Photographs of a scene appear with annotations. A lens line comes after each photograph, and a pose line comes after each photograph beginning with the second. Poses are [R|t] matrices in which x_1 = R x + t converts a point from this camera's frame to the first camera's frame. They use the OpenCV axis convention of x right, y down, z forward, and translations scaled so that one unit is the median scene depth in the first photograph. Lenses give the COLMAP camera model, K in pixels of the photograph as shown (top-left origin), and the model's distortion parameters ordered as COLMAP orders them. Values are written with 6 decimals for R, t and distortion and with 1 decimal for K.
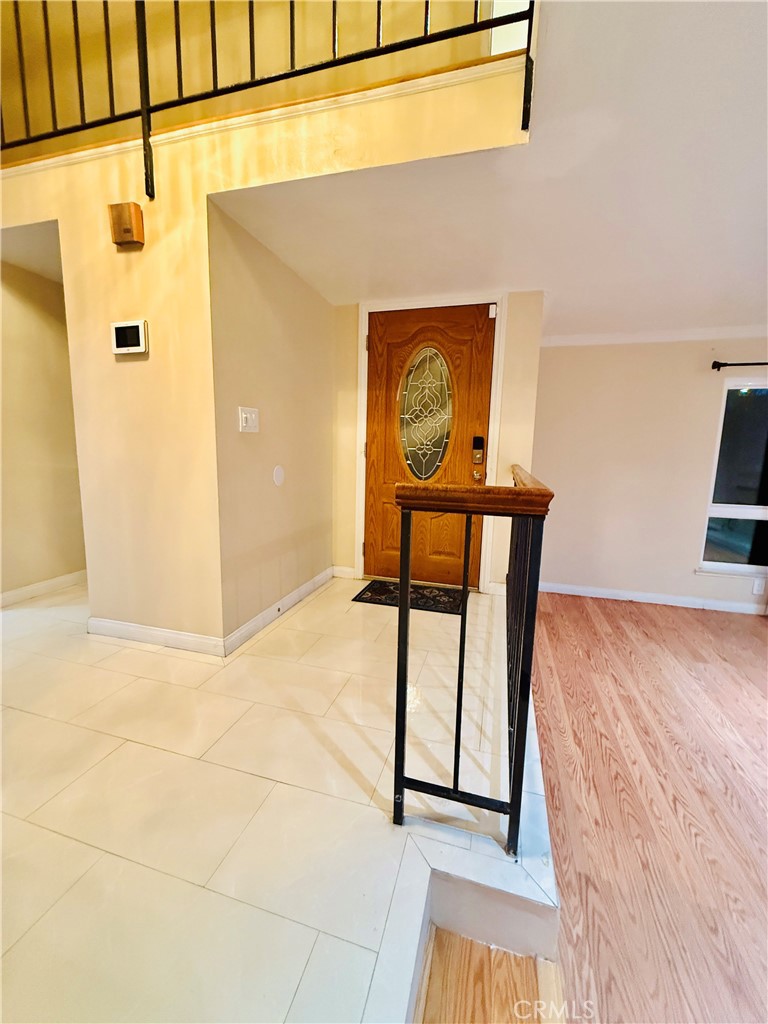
lens RADIAL K [[409.3, 0, 385.0], [0, 409.3, 511.2], [0, 0, 1]] dist [0.000246, 0.000140]
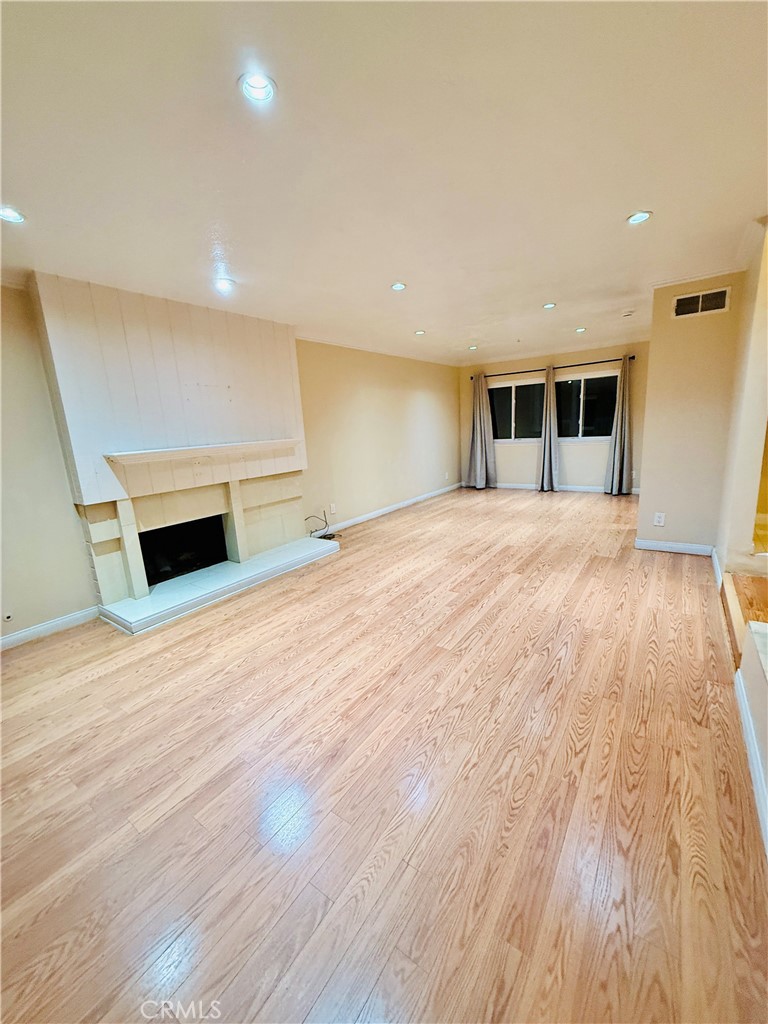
lens RADIAL K [[409.3, 0, 384.9], [0, 409.3, 510.7], [0, 0, 1]] dist [0.000246, 0.000140]
pose [[-0.943225, -0.037787, 0.329998, 0.767447], [0.082872, 0.935316, 0.343971, -0.209117], [-0.321650, 0.351790, -0.879082, 1.652673]]
